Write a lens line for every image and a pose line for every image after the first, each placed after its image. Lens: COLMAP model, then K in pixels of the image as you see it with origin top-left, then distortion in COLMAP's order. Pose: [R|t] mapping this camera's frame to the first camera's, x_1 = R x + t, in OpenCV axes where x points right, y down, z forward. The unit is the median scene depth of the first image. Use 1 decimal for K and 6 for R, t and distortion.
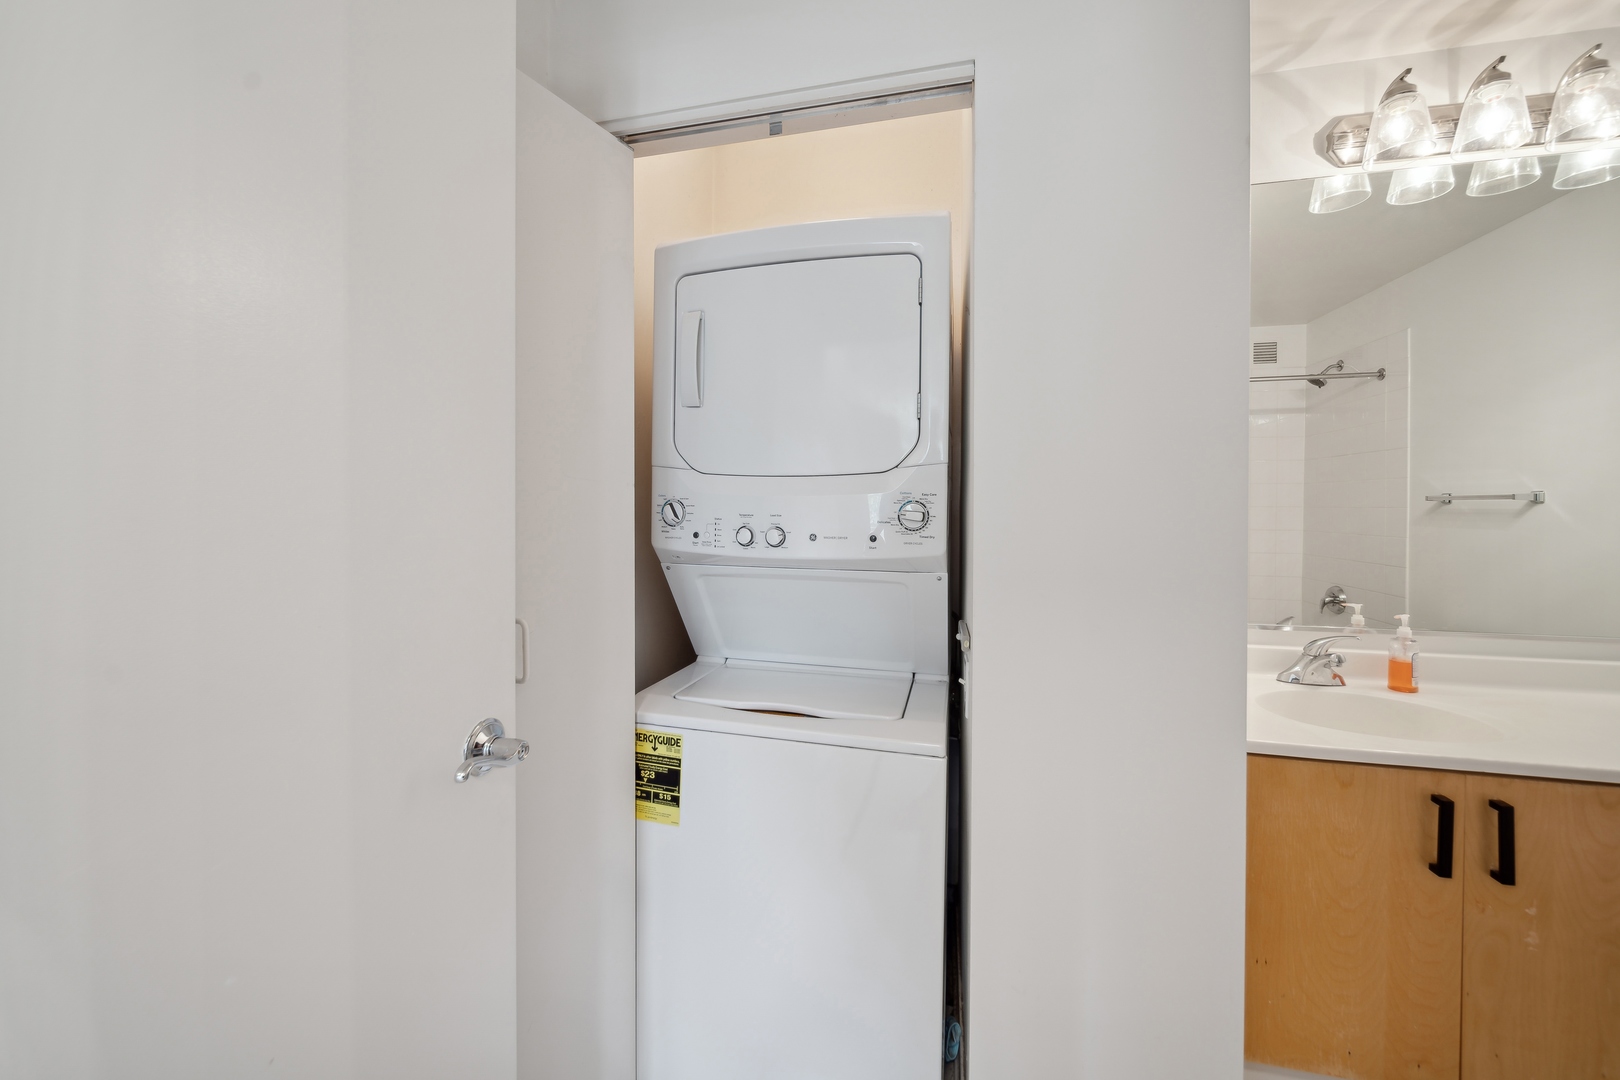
lens RADIAL K [[600.7, 0, 813.2], [0, 600.7, 519.4], [0, 0, 1]] dist [-0.000593, -0.000394]
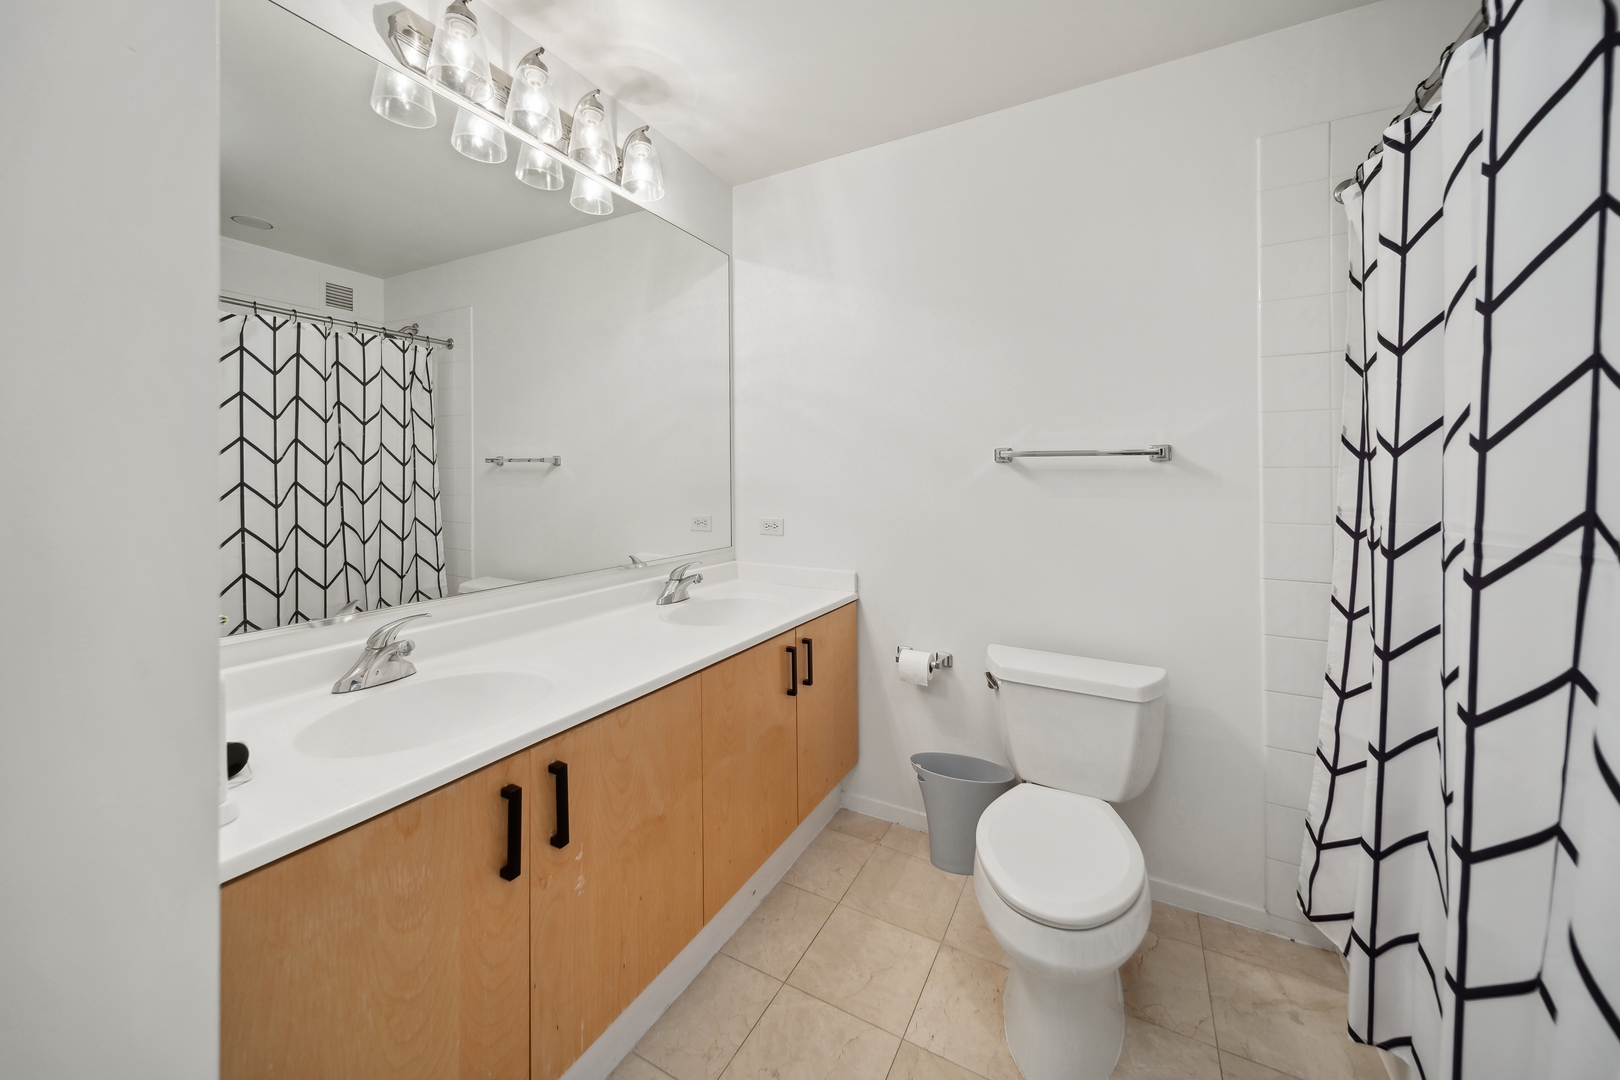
lens RADIAL K [[582.1, 0, 814.8], [0, 582.1, 478.6], [0, 0, 1]] dist [0.000271, -0.000089]
pose [[0.253386, -0.004018, 0.967357, 0.238793], [0.010383, 0.999945, 0.001433, 0.007342], [-0.967310, 0.009681, 0.253414, 0.246424]]
